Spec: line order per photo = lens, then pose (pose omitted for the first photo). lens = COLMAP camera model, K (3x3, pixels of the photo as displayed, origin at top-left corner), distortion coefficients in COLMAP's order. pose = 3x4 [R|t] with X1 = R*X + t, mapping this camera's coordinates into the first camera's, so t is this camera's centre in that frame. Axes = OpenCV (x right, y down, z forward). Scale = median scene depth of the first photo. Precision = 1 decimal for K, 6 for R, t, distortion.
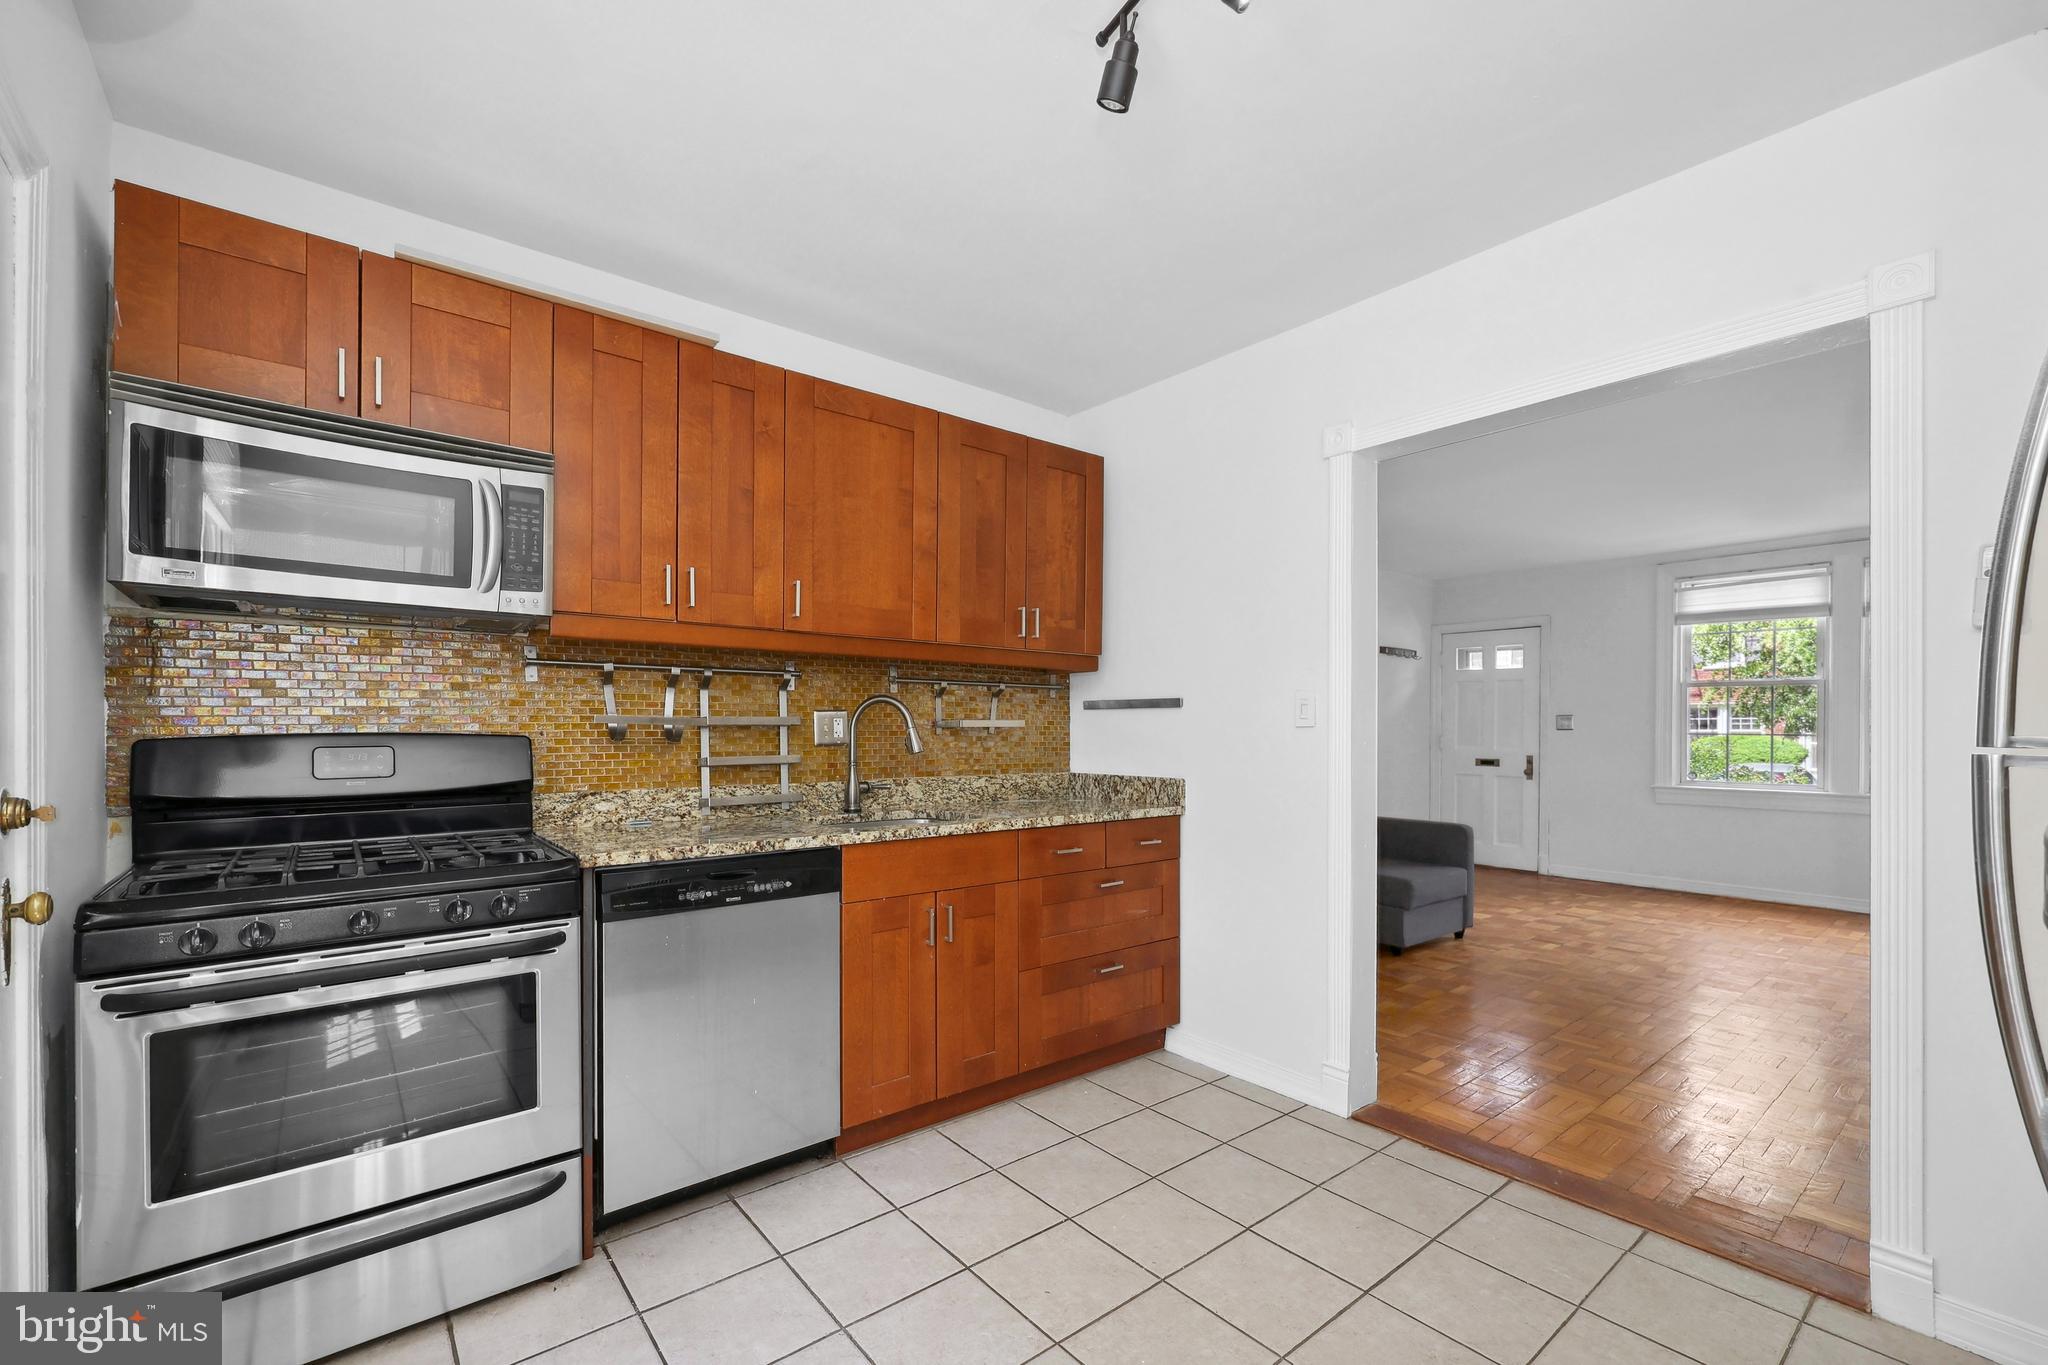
lens RADIAL K [[859.5, 0, 979.3], [0, 859.5, 722.1], [0, 0, 1]] dist [0.002118, 0.000374]
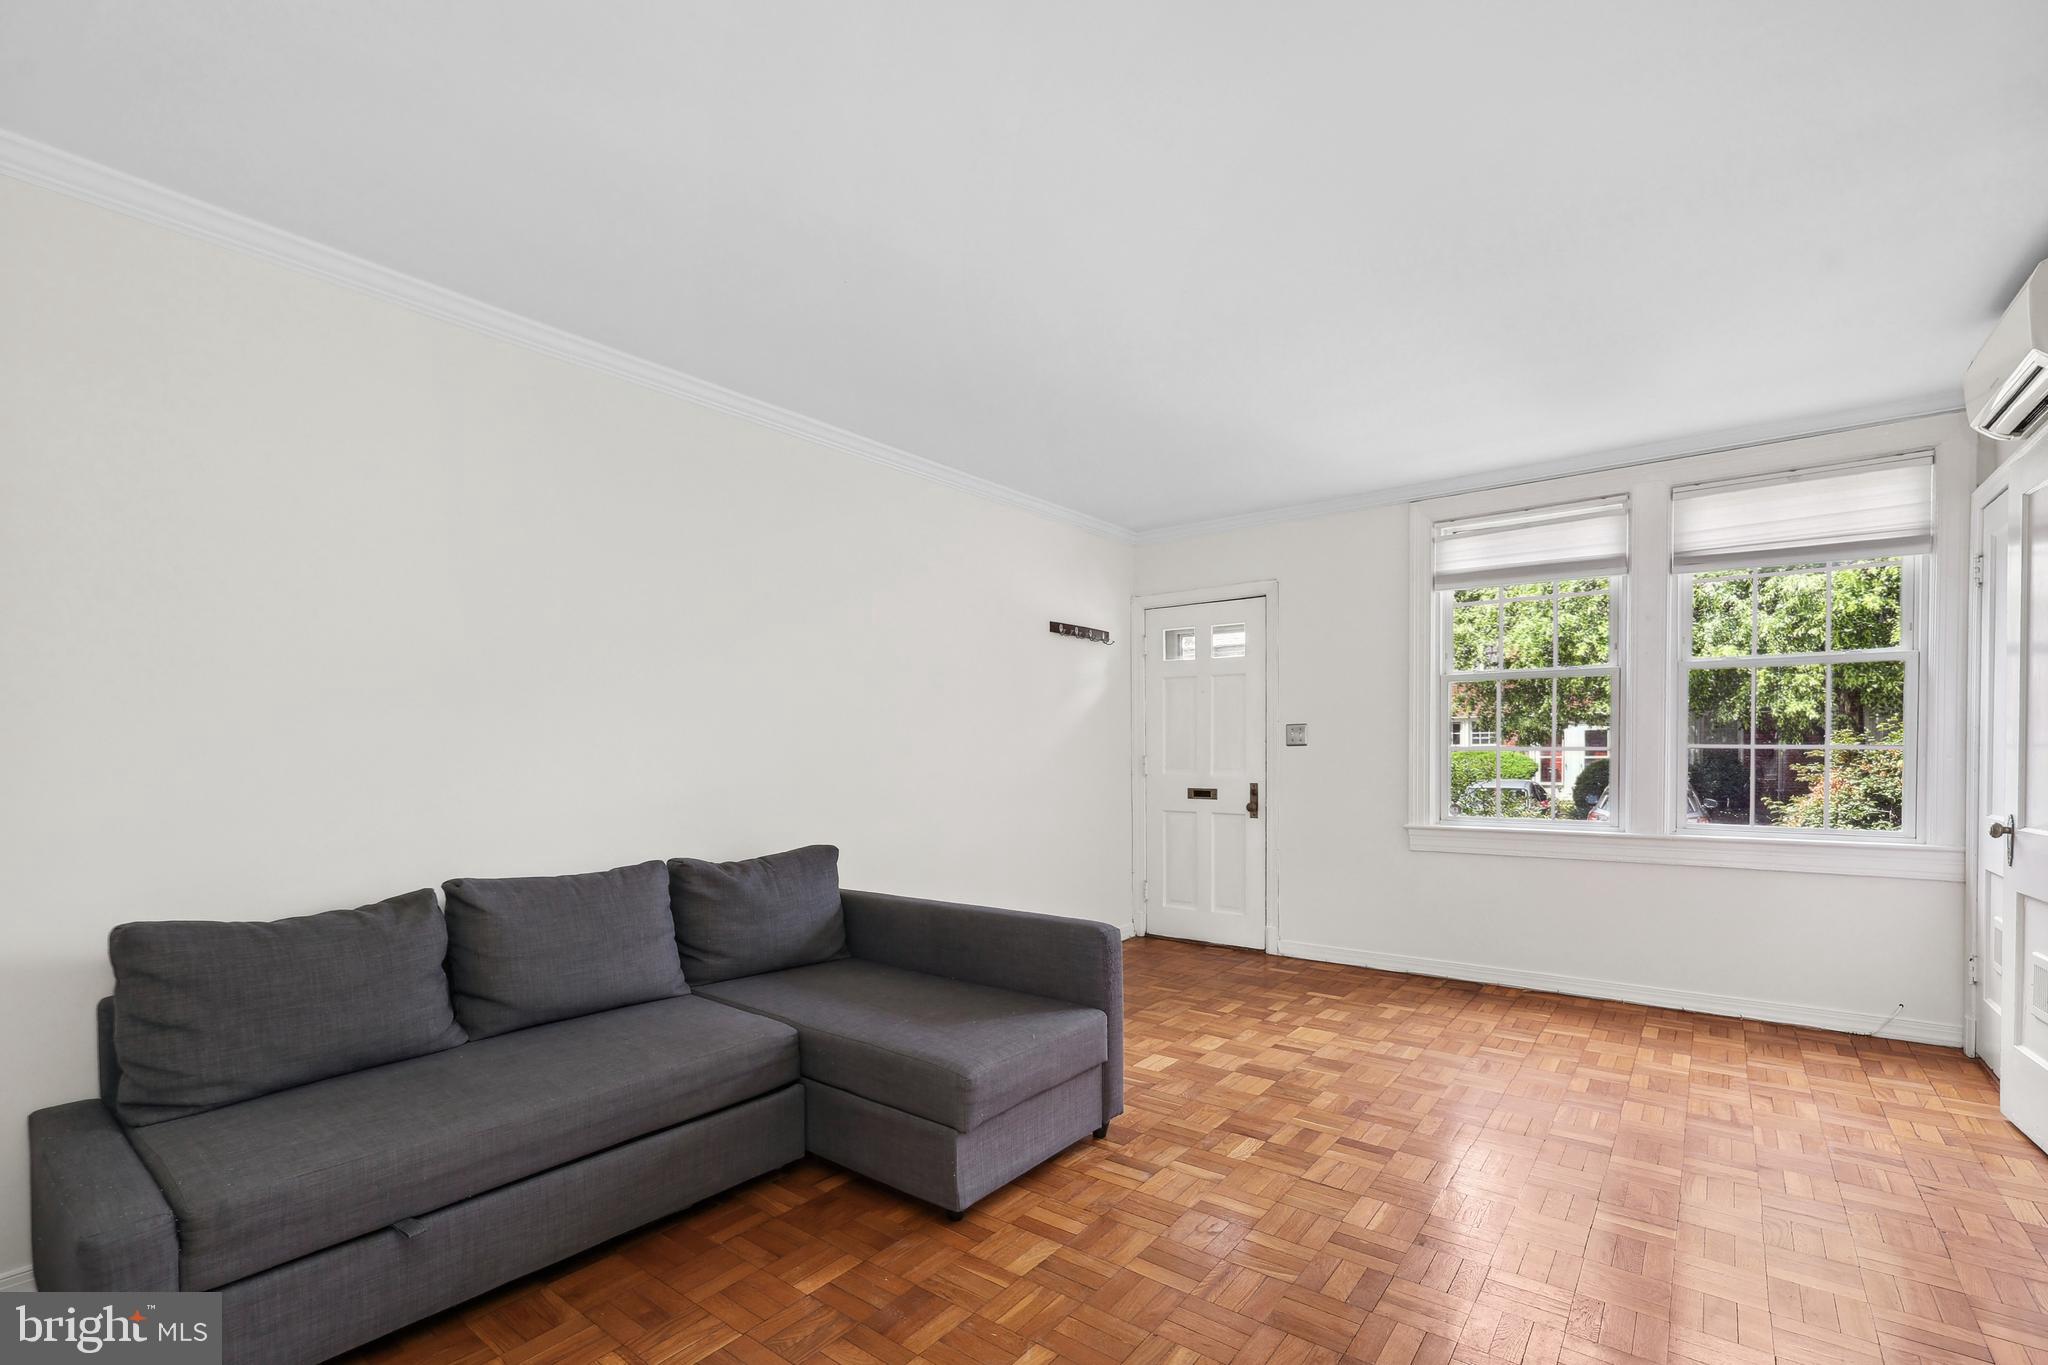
lens RADIAL K [[898.9, 0, 1024.6], [0, 898.9, 758.5], [0, 0, 1]] dist [-0.001376, -0.000088]
pose [[0.964705, -0.014727, 0.262922, 0.281254], [0.010655, 0.999800, 0.016908, 0.004922], [-0.263118, -0.013510, 0.964669, 0.363307]]
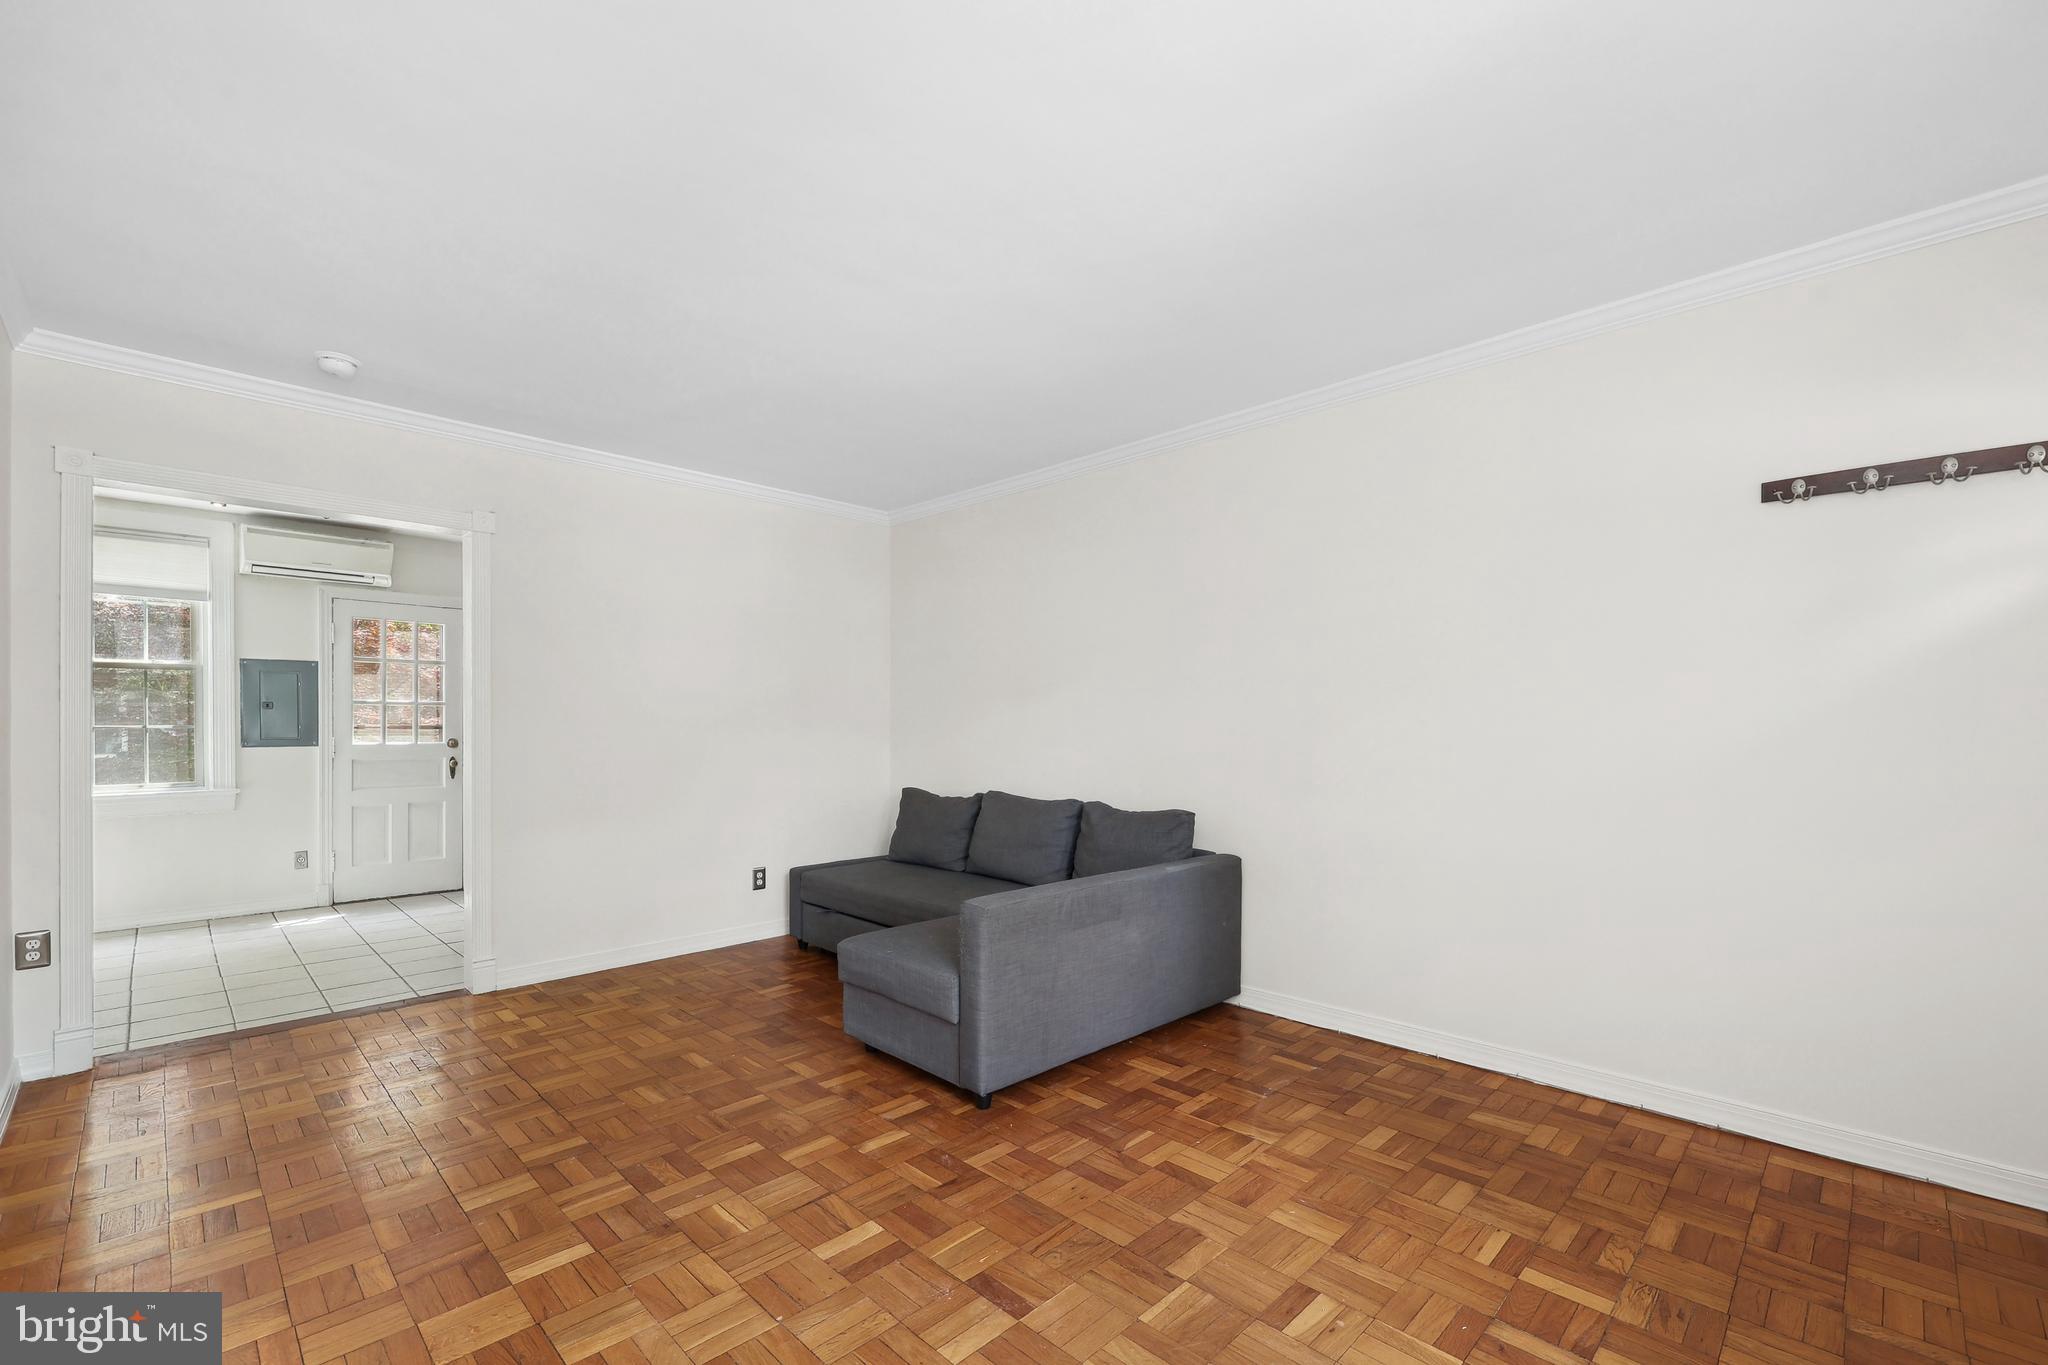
lens RADIAL K [[832.2, 0, 1024.0], [0, 832.2, 682.5], [0, 0, 1]] dist [0.000528, 0.000085]
pose [[0.159628, -0.064302, -0.985081, 0.789716], [-0.000378, 0.997872, -0.065198, 0.015189], [0.987177, 0.010779, 0.159264, 0.690682]]
